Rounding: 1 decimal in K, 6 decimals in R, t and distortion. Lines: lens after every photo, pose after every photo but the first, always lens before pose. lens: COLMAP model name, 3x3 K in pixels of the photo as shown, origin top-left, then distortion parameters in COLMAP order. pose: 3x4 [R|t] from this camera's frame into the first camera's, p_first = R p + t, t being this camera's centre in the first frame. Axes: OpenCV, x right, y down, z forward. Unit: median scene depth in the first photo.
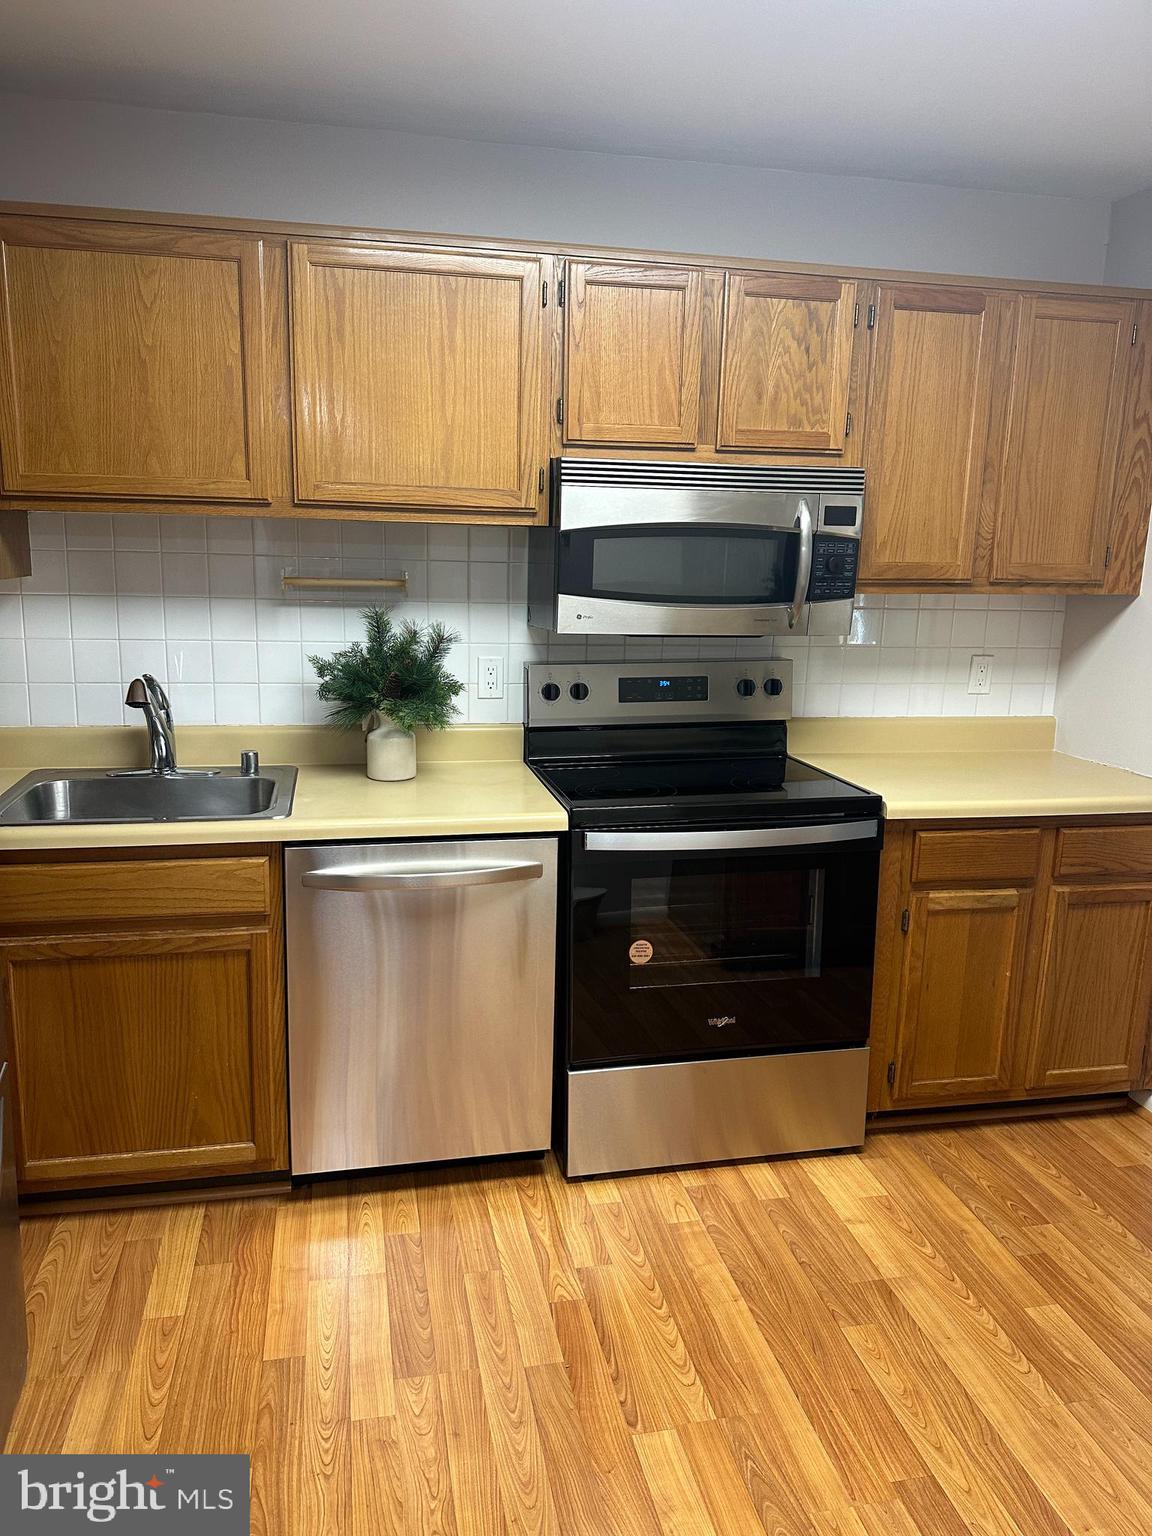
lens RADIAL K [[1087.2, 0, 558.7], [0, 1087.2, 773.4], [0, 0, 1]] dist [-0.020488, -0.014130]
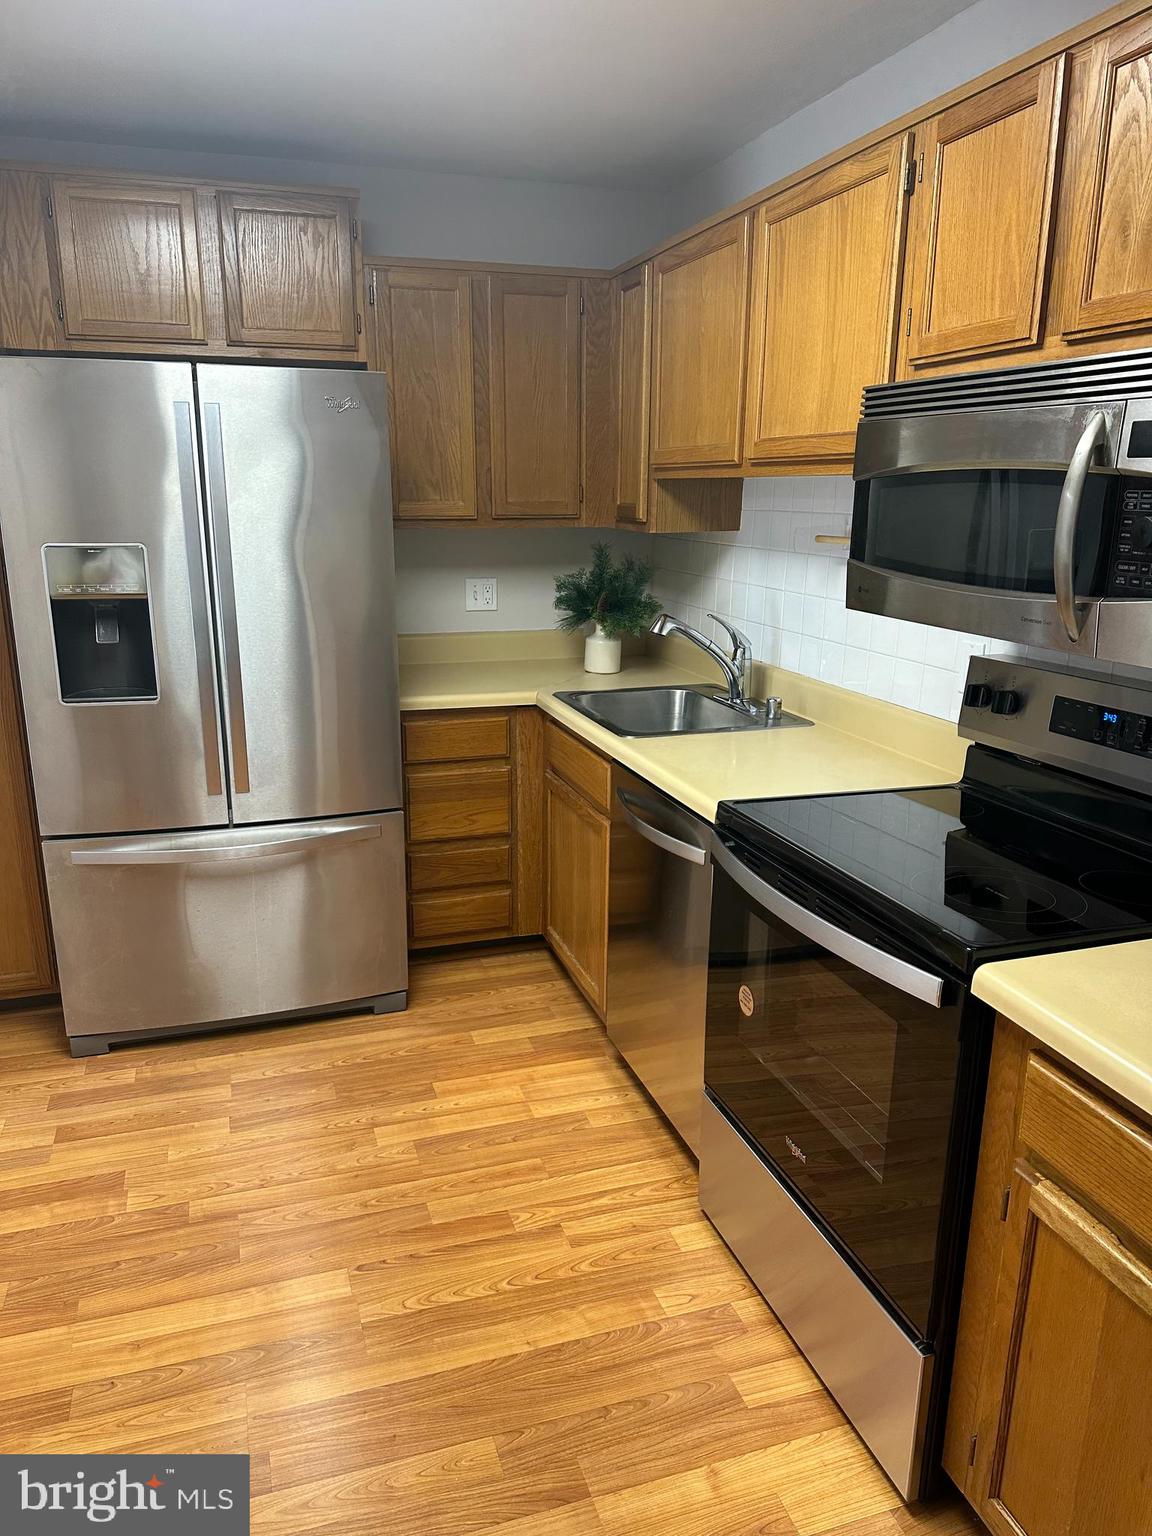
lens RADIAL K [[1087.2, 0, 556.6], [0, 1087.2, 763.1], [0, 0, 1]] dist [-0.020488, -0.014130]
pose [[0.106206, 0.237363, -0.965598, 0.893060], [-0.217461, 0.953127, 0.210379, -0.159726], [0.970274, 0.187636, 0.152845, 0.775081]]
